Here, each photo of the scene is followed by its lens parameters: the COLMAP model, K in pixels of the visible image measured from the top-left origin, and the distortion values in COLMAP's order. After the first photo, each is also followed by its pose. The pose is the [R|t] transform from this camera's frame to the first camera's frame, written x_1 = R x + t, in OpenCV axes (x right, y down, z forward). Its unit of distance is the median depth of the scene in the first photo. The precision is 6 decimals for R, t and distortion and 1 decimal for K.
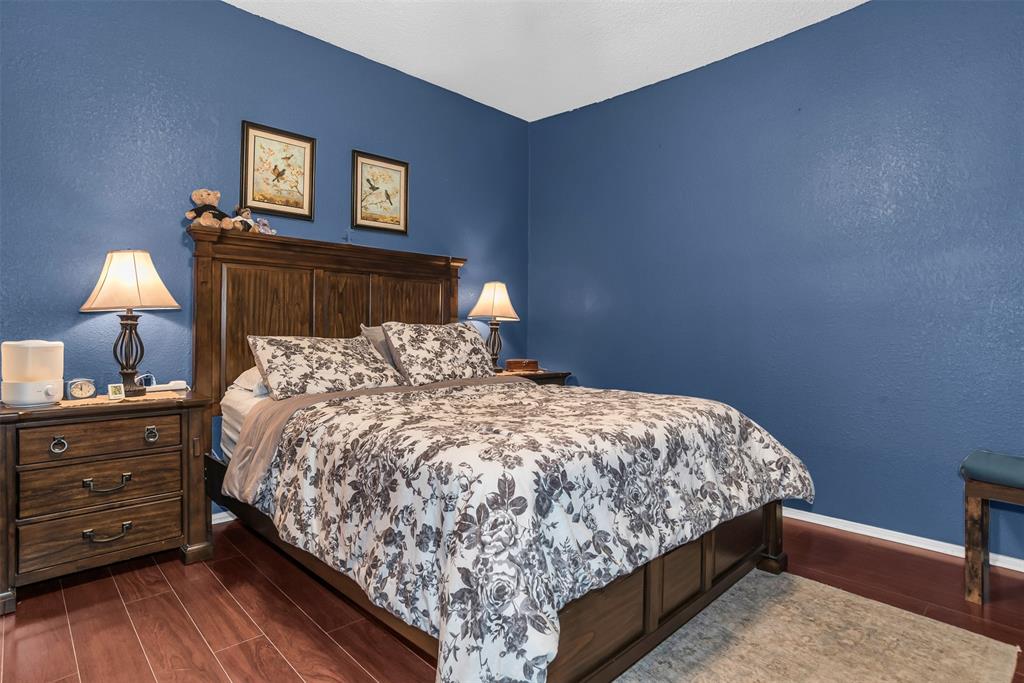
lens RADIAL K [[532.5, 0, 538.9], [0, 532.5, 314.3], [0, 0, 1]] dist [-0.042718, -0.000431]
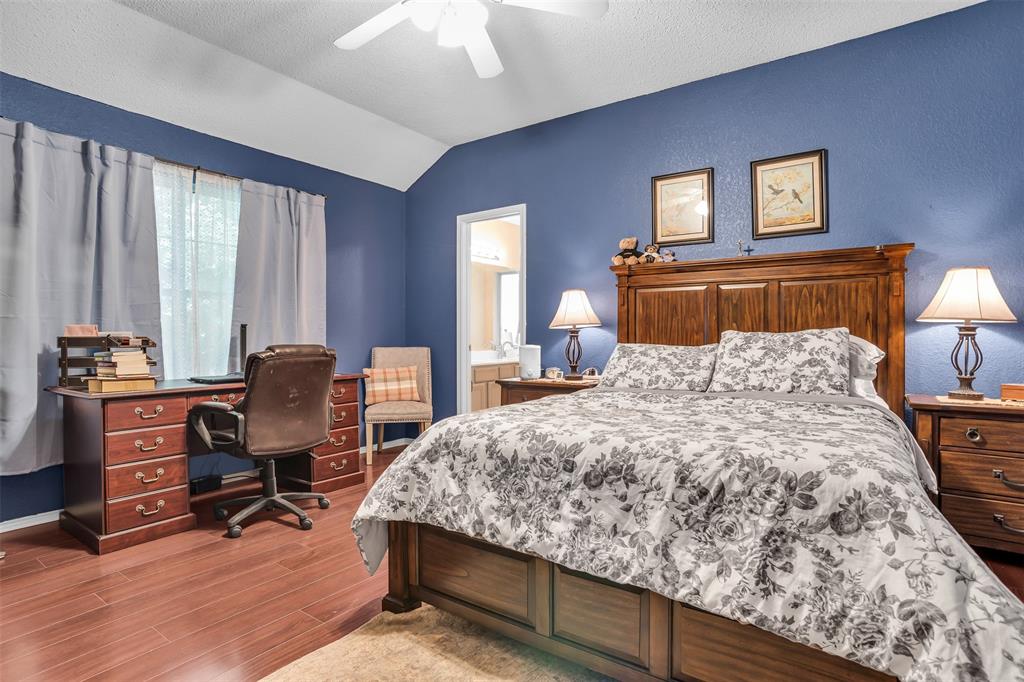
lens RADIAL K [[531.1, 0, 514.1], [0, 531.1, 339.3], [0, 0, 1]] dist [-0.059159, 0.021642]
pose [[0.161705, -0.004525, -0.986829, 0.655651], [0.029286, 0.999571, 0.000215, 0.019443], [0.986405, -0.028935, 0.161768, 0.433771]]
